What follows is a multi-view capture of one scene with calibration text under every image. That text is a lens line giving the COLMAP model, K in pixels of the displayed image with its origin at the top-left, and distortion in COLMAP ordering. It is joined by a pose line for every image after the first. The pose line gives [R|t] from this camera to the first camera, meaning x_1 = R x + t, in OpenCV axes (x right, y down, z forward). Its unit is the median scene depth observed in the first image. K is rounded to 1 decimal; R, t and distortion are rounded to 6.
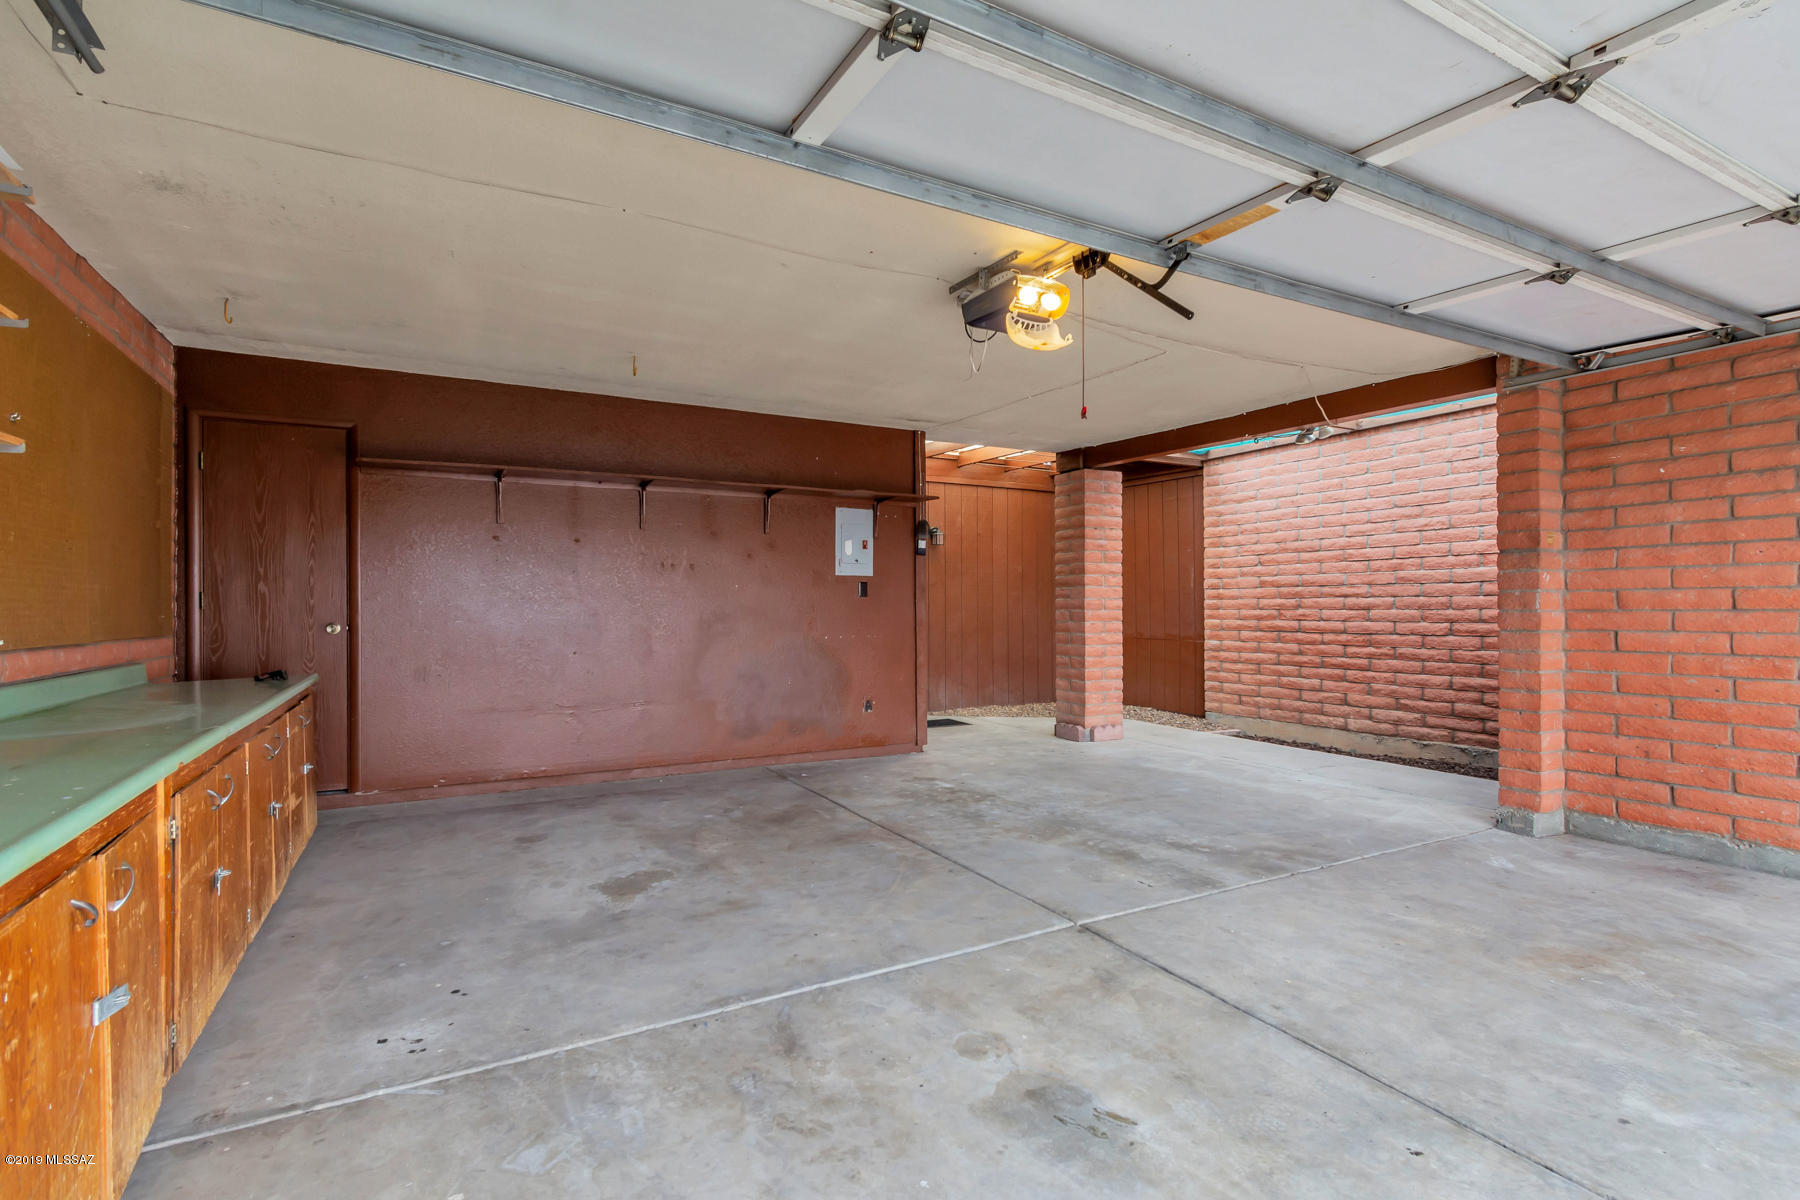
lens RADIAL K [[811.7, 0, 884.6], [0, 811.7, 598.9], [0, 0, 1]] dist [0.003311, -0.001108]
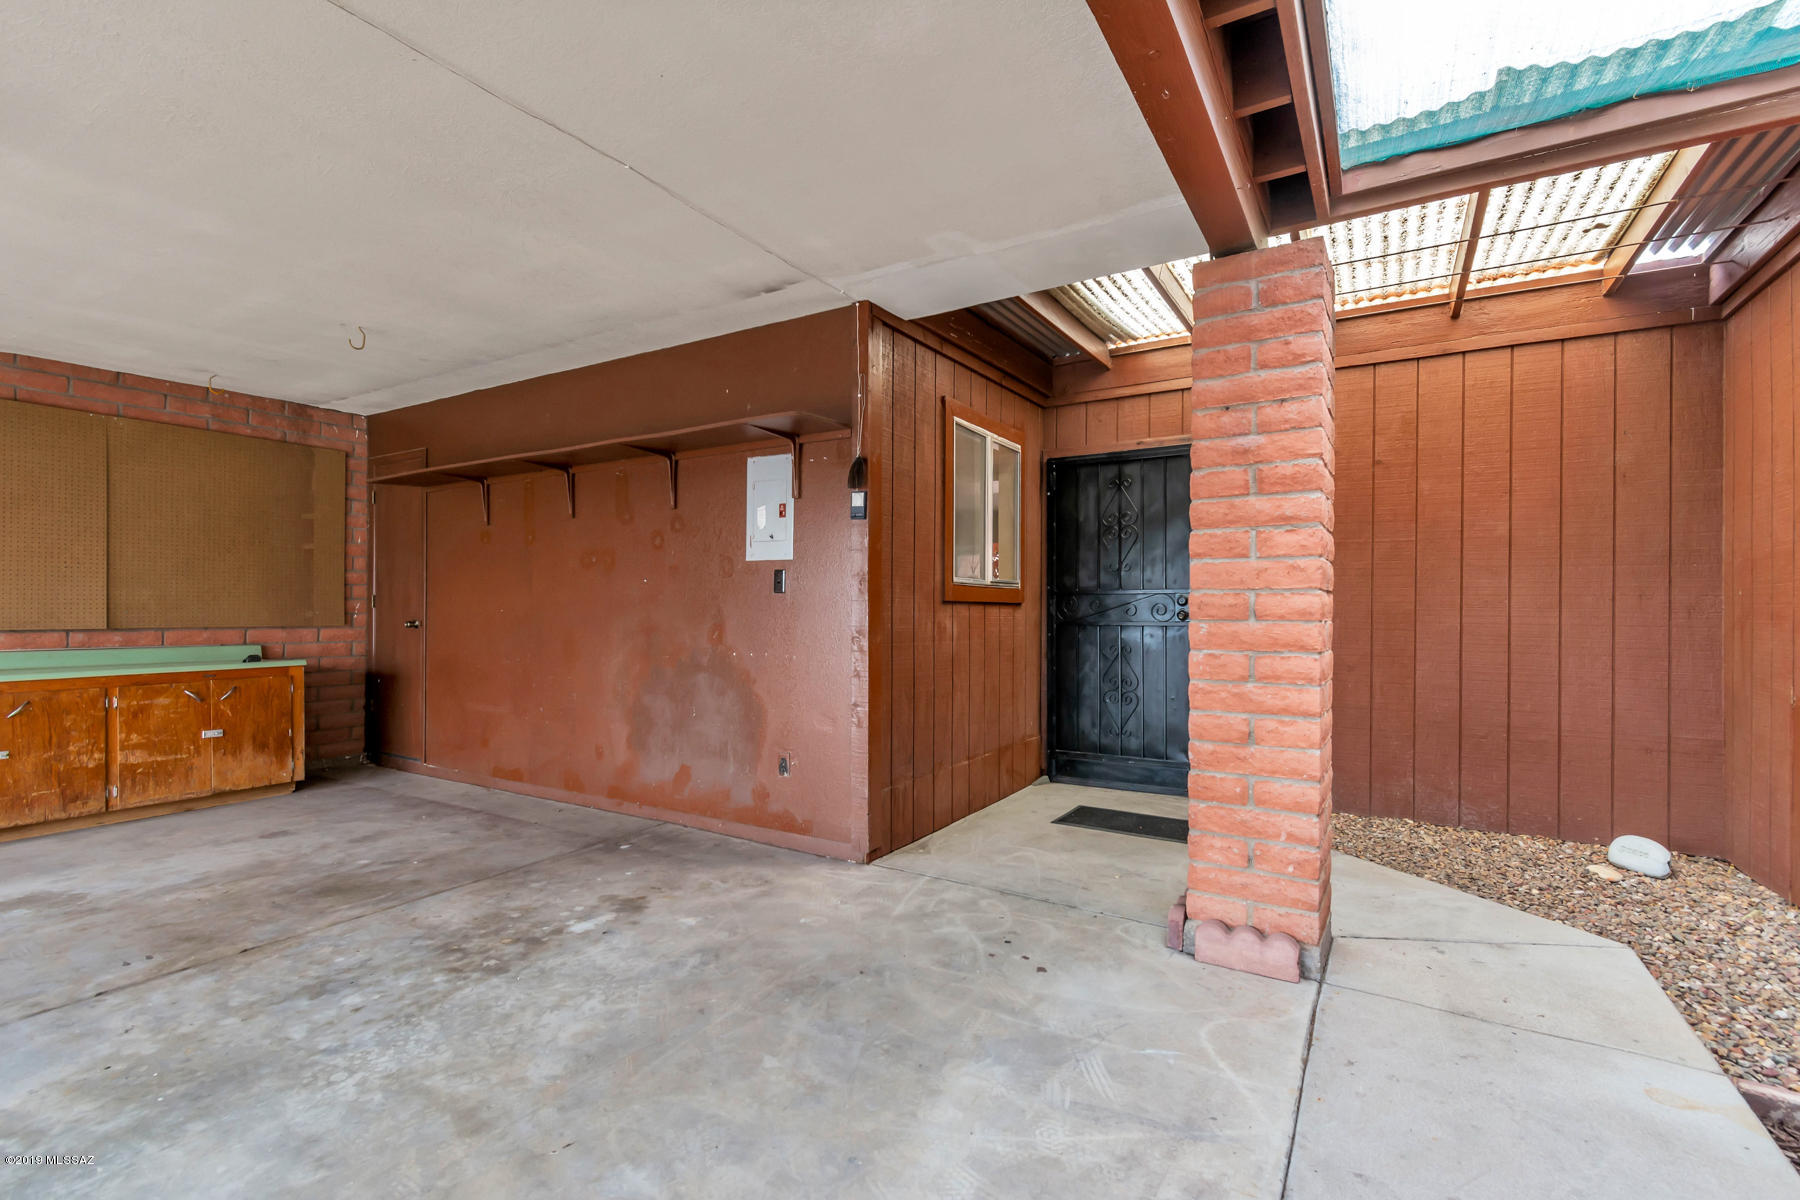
lens RADIAL K [[811.7, 0, 906.0], [0, 811.7, 610.2], [0, 0, 1]] dist [0.003311, -0.001108]
pose [[0.541461, 0.005529, -0.840708, 0.776739], [0.001729, 0.999969, 0.007690, 0.008434], [0.840724, -0.005617, 0.541434, 1.028450]]
